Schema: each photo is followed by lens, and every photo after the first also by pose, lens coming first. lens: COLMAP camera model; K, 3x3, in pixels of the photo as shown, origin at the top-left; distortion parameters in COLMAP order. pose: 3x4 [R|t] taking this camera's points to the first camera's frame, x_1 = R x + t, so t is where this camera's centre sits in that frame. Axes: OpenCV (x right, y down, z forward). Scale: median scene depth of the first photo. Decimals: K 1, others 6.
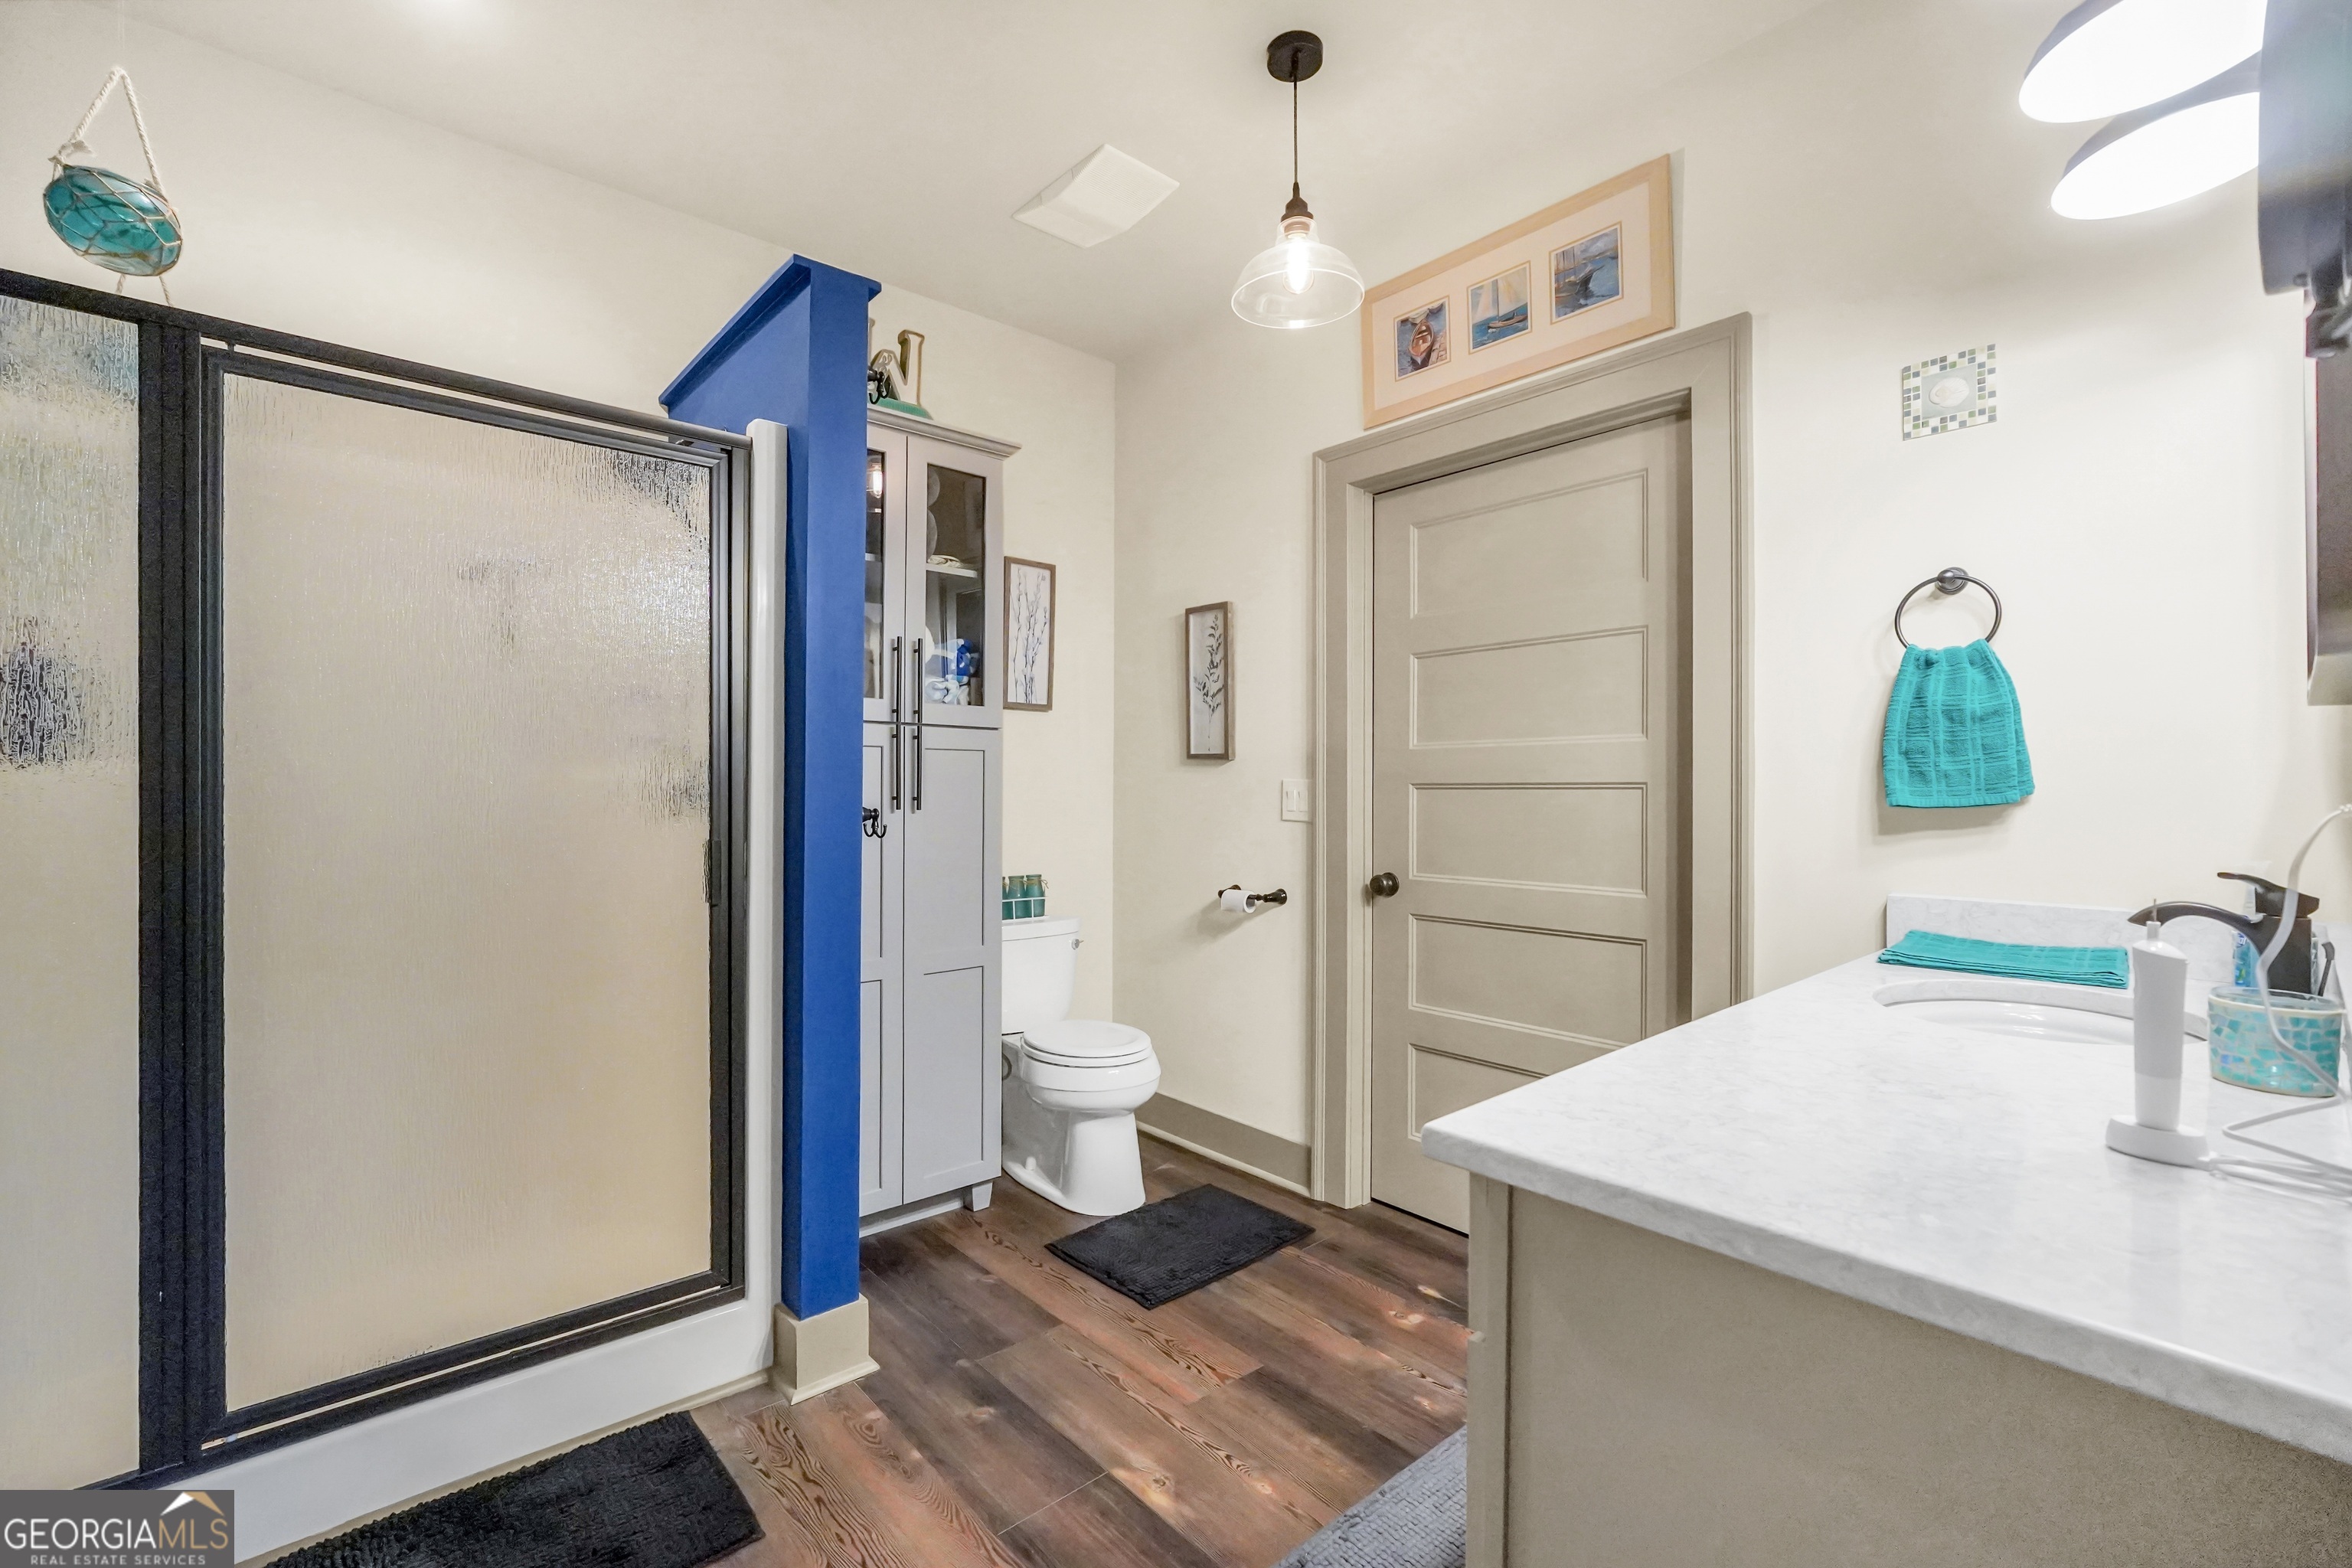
lens RADIAL K [[998.2, 0, 1174.4], [0, 998.2, 789.8], [0, 0, 1]] dist [-0.011086, 0.003436]
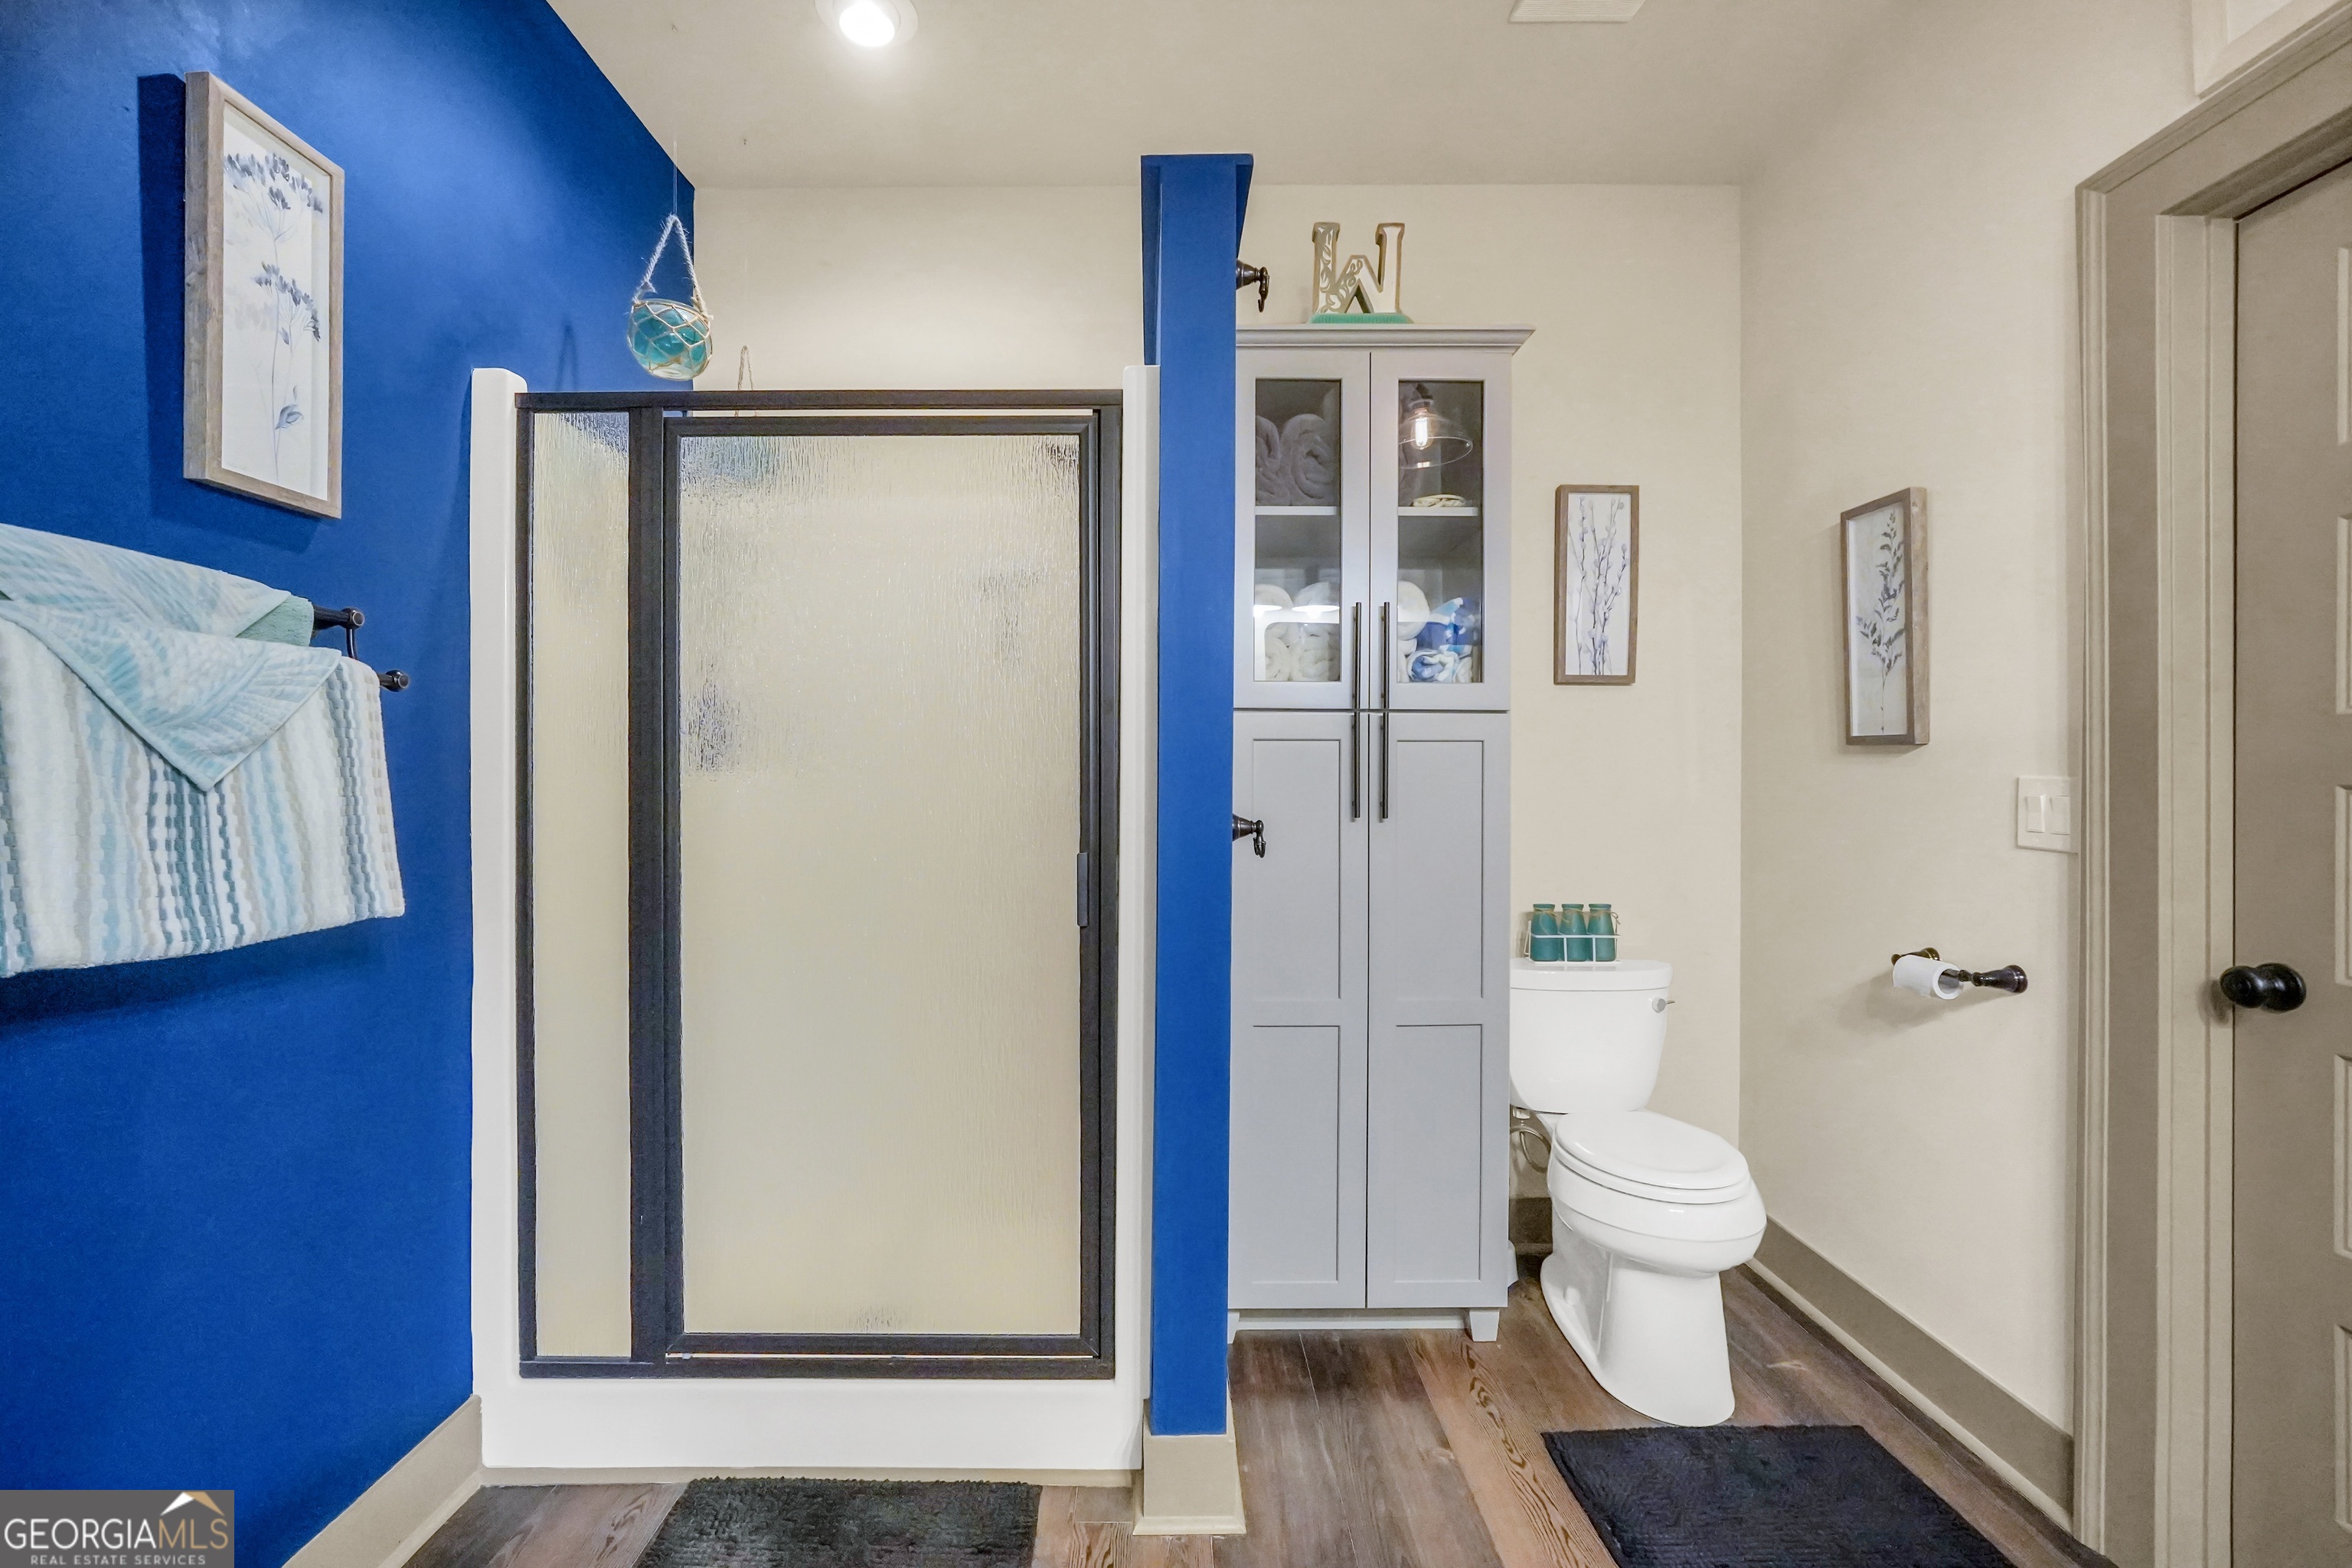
lens RADIAL K [[998.2, 0, 1168.2], [0, 998.2, 779.1], [0, 0, 1]] dist [-0.011086, 0.003436]
pose [[0.751668, -0.000996, -0.659541, 0.125417], [0.000951, 0.999999, -0.000426, -0.009946], [0.659541, -0.000308, 0.751669, 0.262746]]
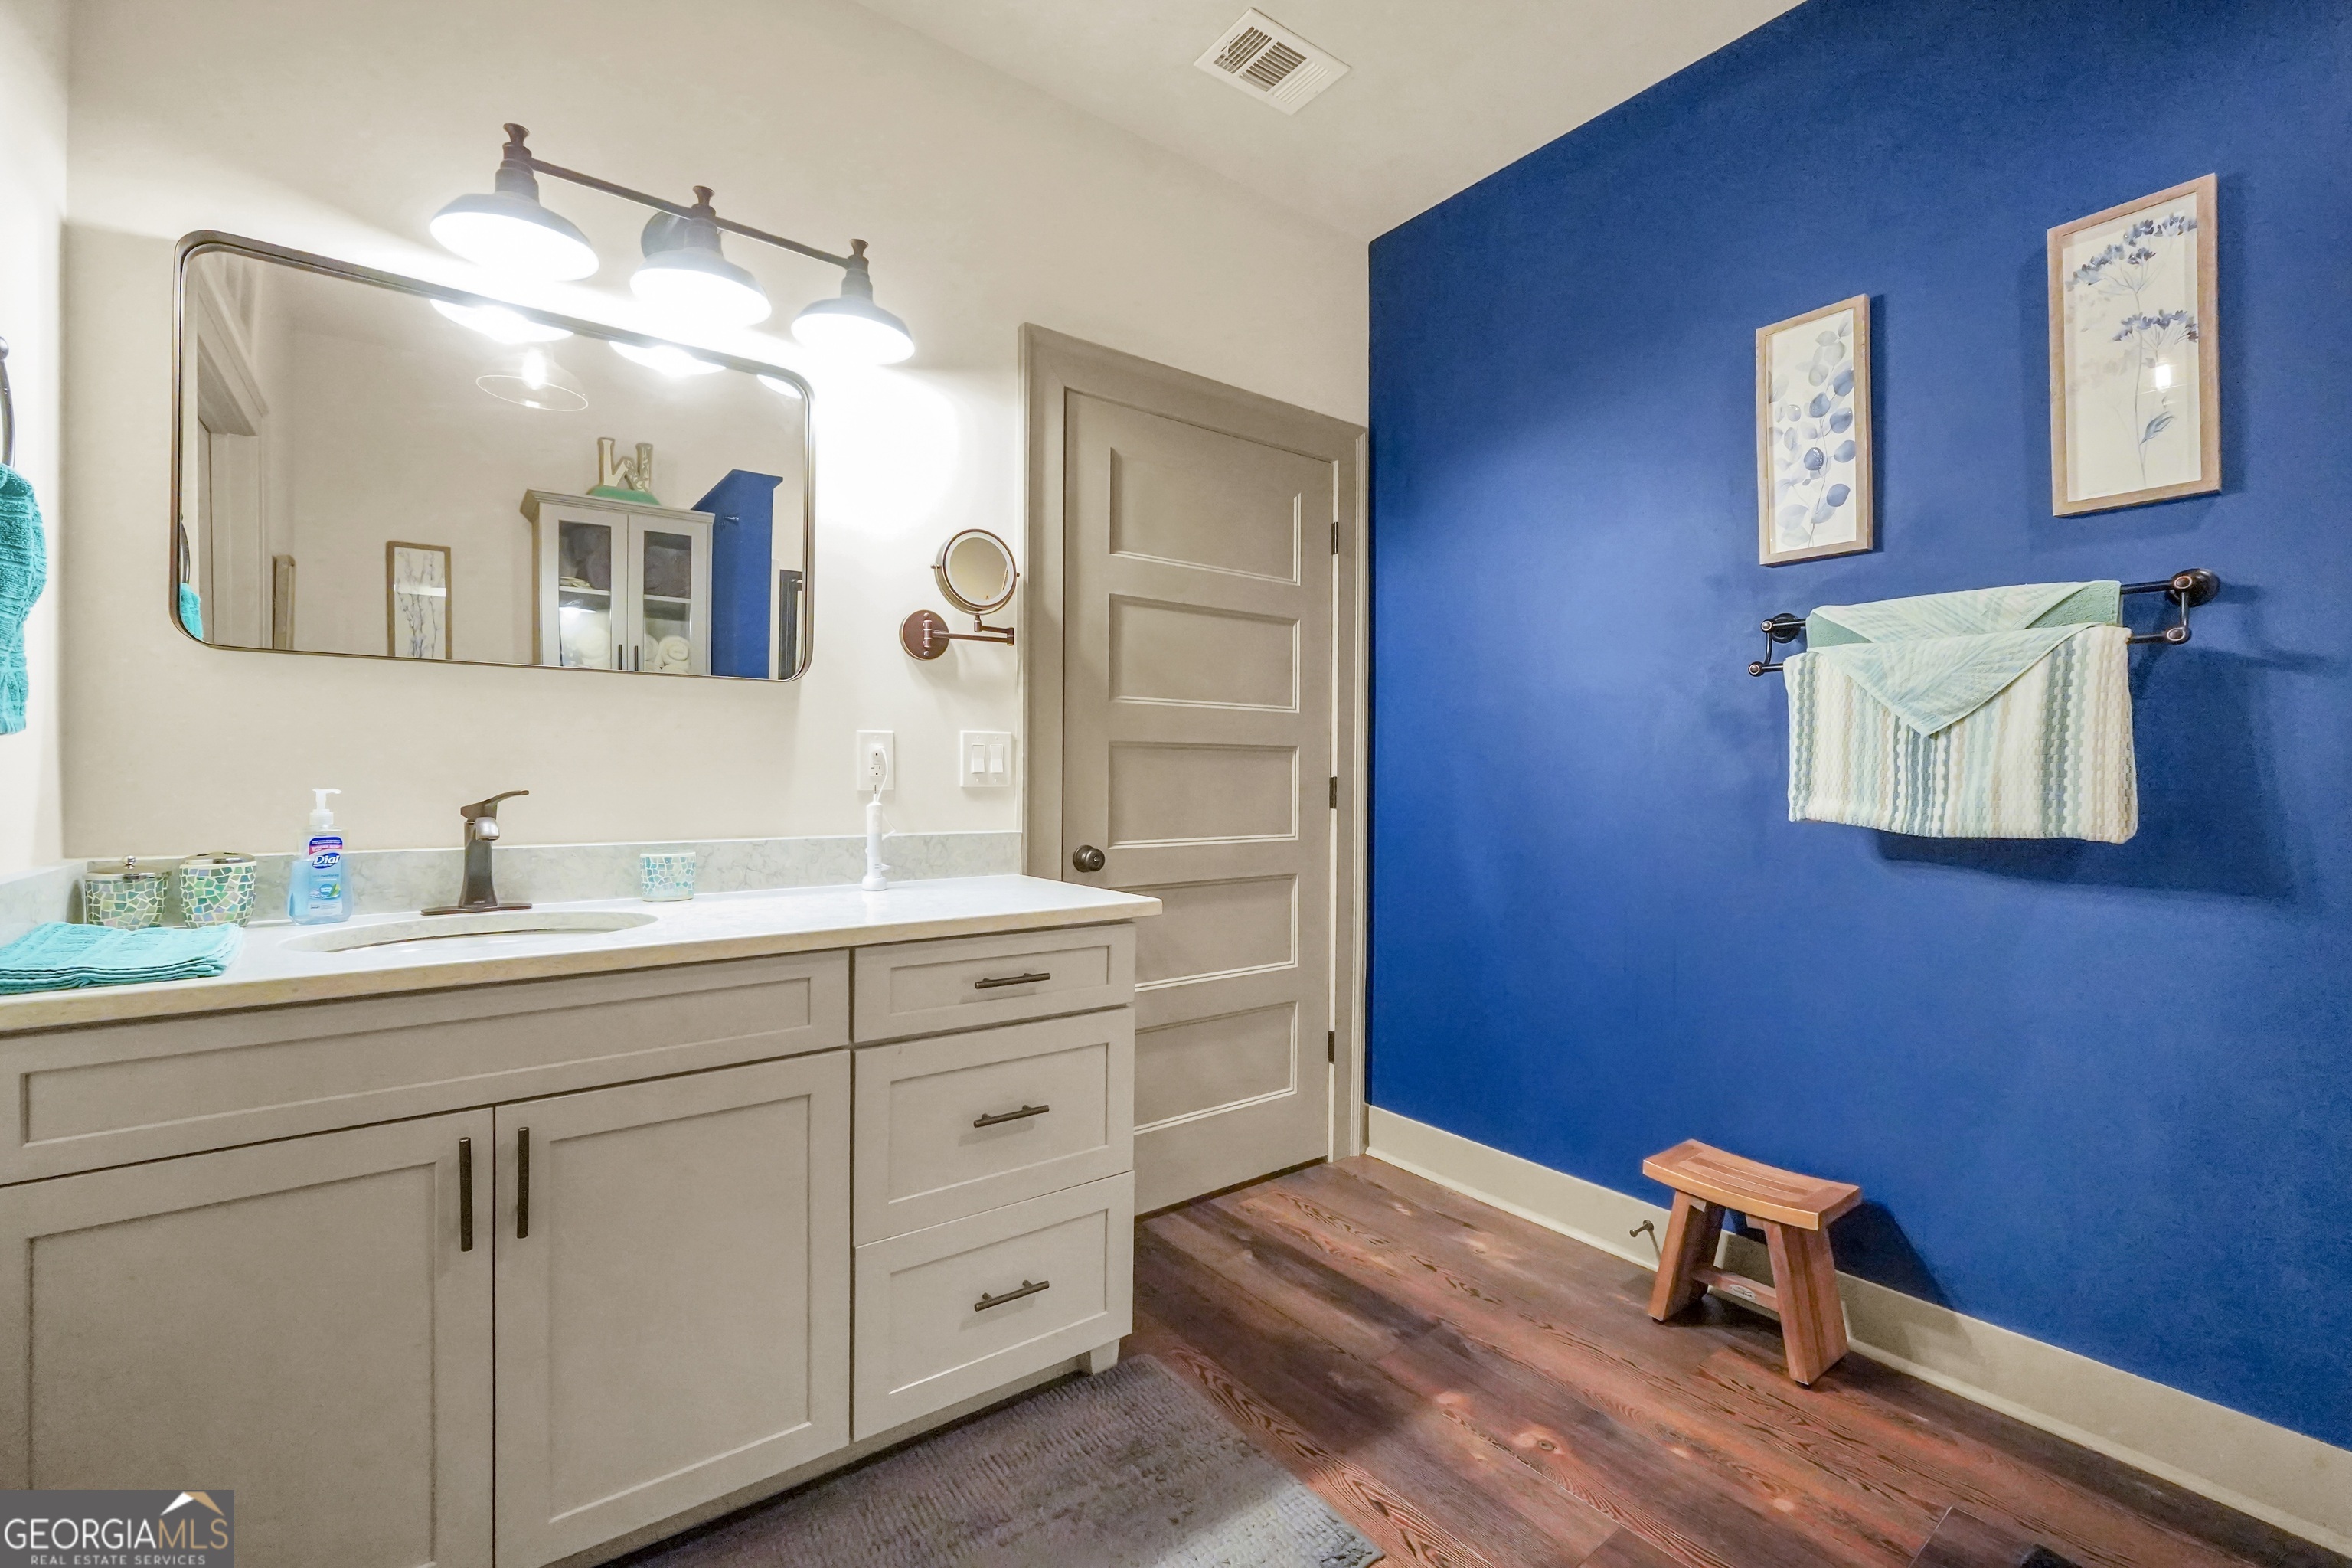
lens RADIAL K [[998.2, 0, 1174.9], [0, 998.2, 773.4], [0, 0, 1]] dist [-0.011086, 0.003436]
pose [[-0.996355, -0.001429, 0.085292, -0.007753], [-0.001056, 0.999990, 0.004422, 0.018673], [-0.085297, 0.004316, -0.996346, 1.083113]]
